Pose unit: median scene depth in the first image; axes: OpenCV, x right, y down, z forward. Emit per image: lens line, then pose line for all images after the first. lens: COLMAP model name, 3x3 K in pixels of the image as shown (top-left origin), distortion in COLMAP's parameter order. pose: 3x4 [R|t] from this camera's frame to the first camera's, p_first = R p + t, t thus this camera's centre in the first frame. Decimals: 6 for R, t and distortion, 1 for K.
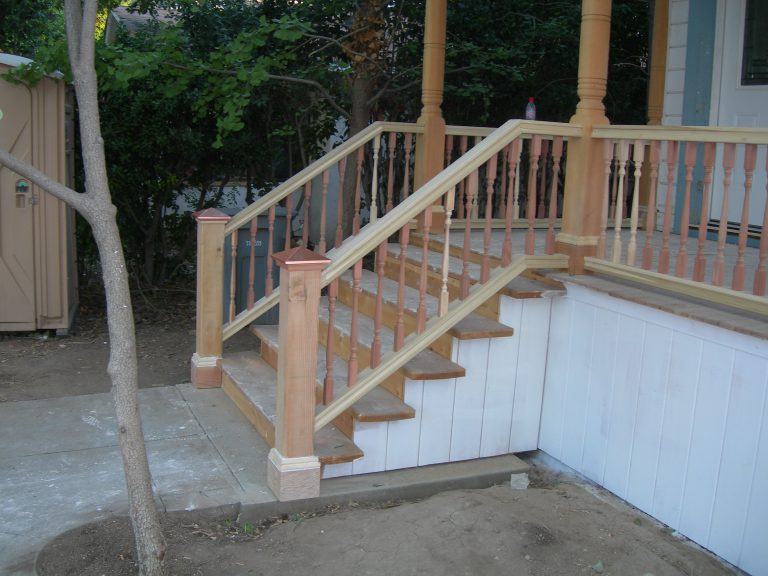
lens RADIAL K [[842.1, 0, 384.0], [0, 842.1, 288.0], [0, 0, 1]] dist [-0.183605, 0.015172]
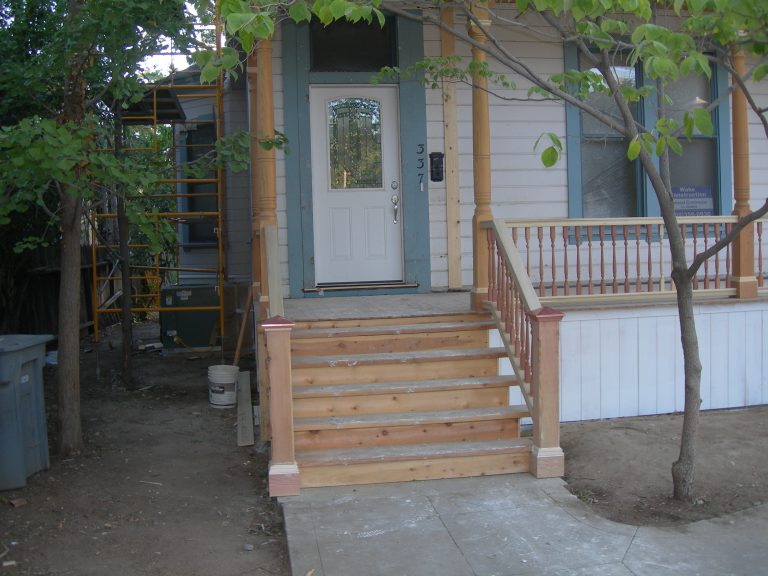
lens RADIAL K [[842.1, 0, 384.0], [0, 842.1, 288.0], [0, 0, 1]] dist [-0.183605, 0.015172]
pose [[0.269738, -0.110923, 0.956524, -1.542074], [0.206684, 0.976861, 0.054997, -0.213537], [-0.940491, 0.182863, 0.286422, 0.789889]]
